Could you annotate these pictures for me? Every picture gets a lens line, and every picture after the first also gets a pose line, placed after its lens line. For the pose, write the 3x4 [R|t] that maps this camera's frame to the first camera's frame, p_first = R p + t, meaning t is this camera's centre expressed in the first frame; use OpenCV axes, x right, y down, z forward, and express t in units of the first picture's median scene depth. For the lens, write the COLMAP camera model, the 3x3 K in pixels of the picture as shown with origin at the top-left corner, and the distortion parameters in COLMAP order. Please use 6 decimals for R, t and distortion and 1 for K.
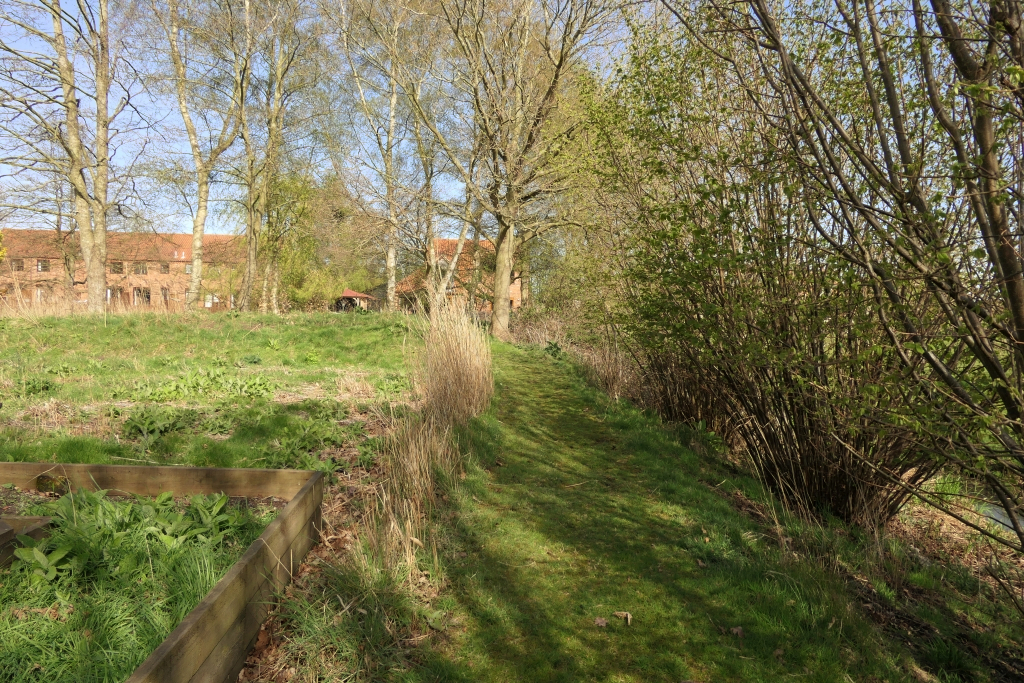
lens RADIAL K [[711.9, 0, 512.0], [0, 711.9, 341.5], [0, 0, 1]] dist [-0.002826, 0.001229]
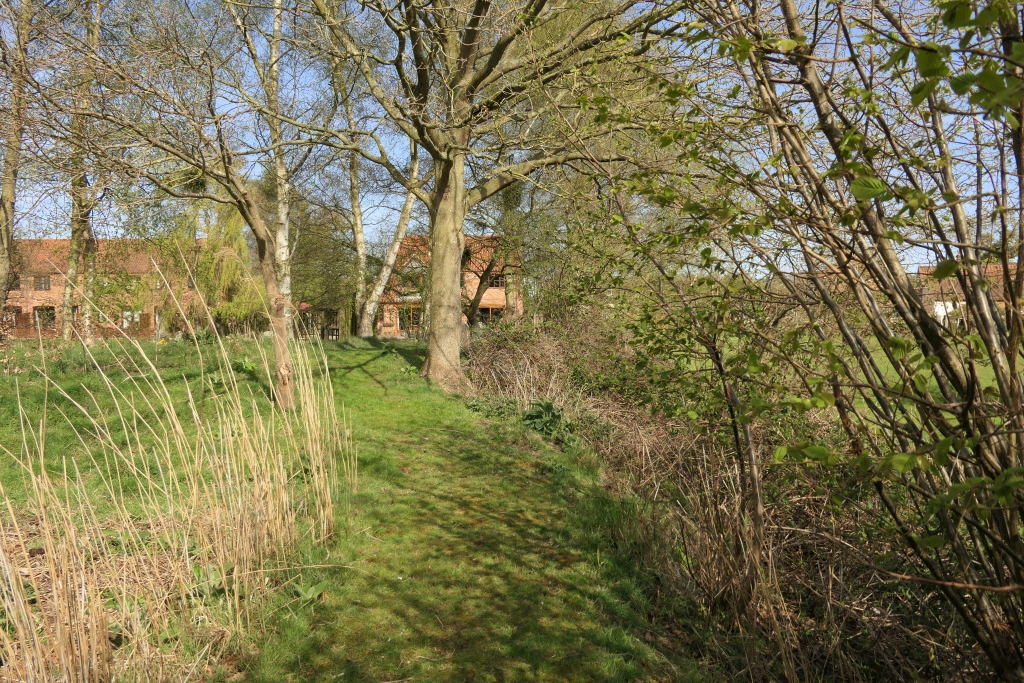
lens RADIAL K [[778.9, 0, 512.0], [0, 778.9, 341.5], [0, 0, 1]] dist [-0.000828, -0.000583]
pose [[0.999588, -0.028699, -0.000011, 0.037899], [0.028695, 0.999480, -0.014731, -0.029298], [0.000434, 0.014725, 0.999891, 0.487885]]
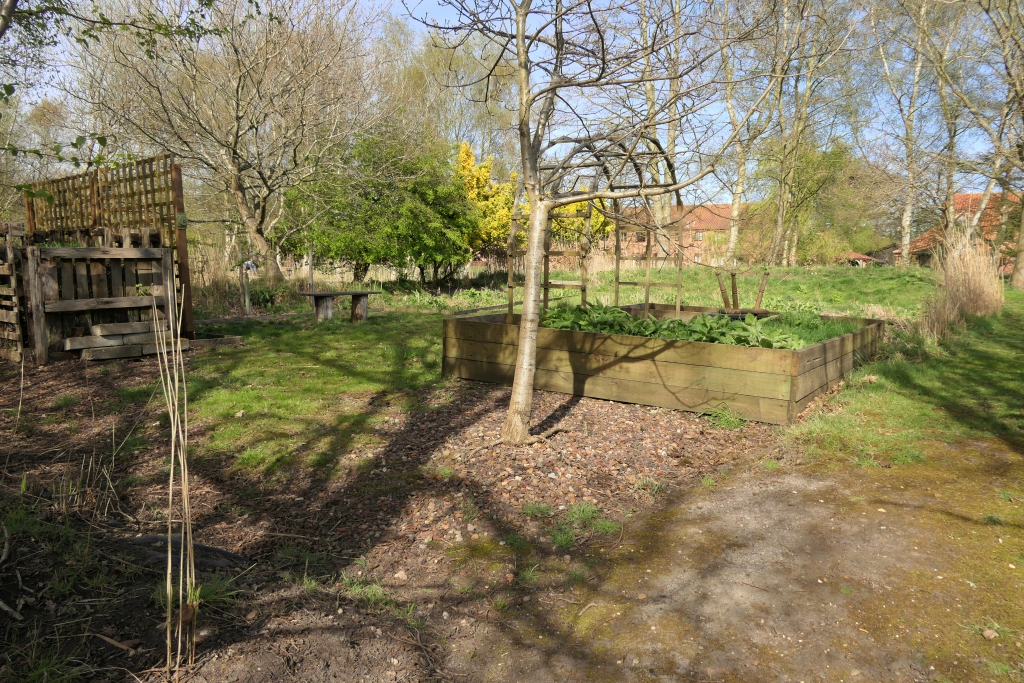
lens RADIAL K [[715.5, 0, 512.0], [0, 715.5, 341.5], [0, 0, 1]] dist [-0.000903, -0.004635]
pose [[0.792800, 0.054964, -0.606998, 0.034472], [-0.027159, 0.998122, 0.054908, 0.040291], [0.608876, -0.027046, 0.792804, -0.326233]]
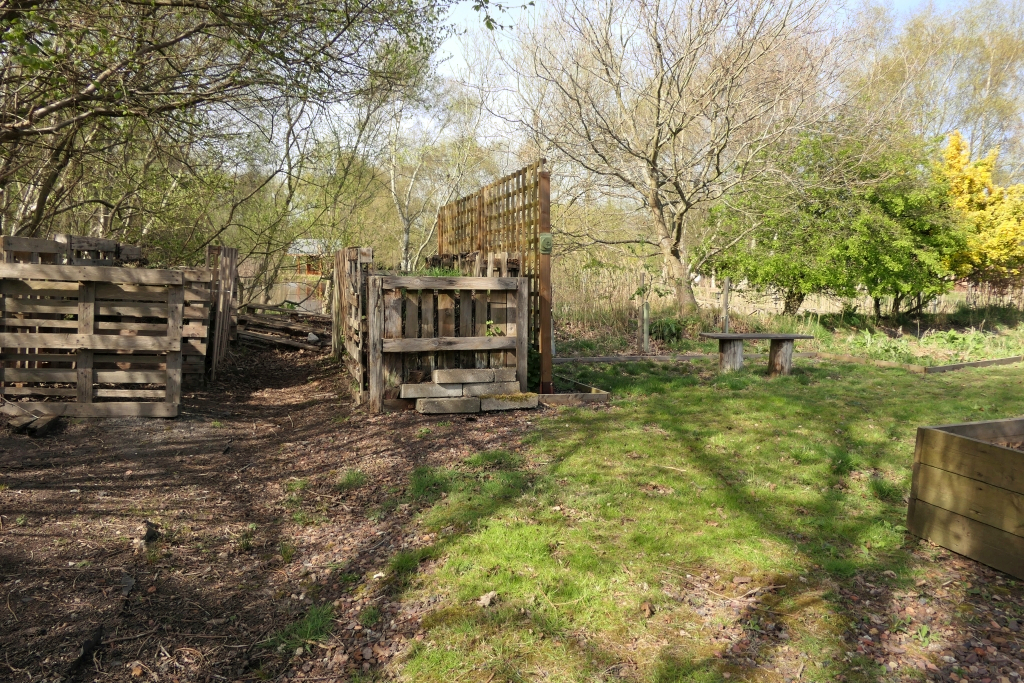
lens RADIAL K [[711.9, 0, 512.0], [0, 711.9, 341.5], [0, 0, 1]] dist [-0.002826, 0.001229]
pose [[0.313128, 0.079794, -0.946353, -0.078057], [-0.072495, 0.995565, 0.059956, 0.022817], [0.946940, 0.049832, 0.317524, -0.215559]]
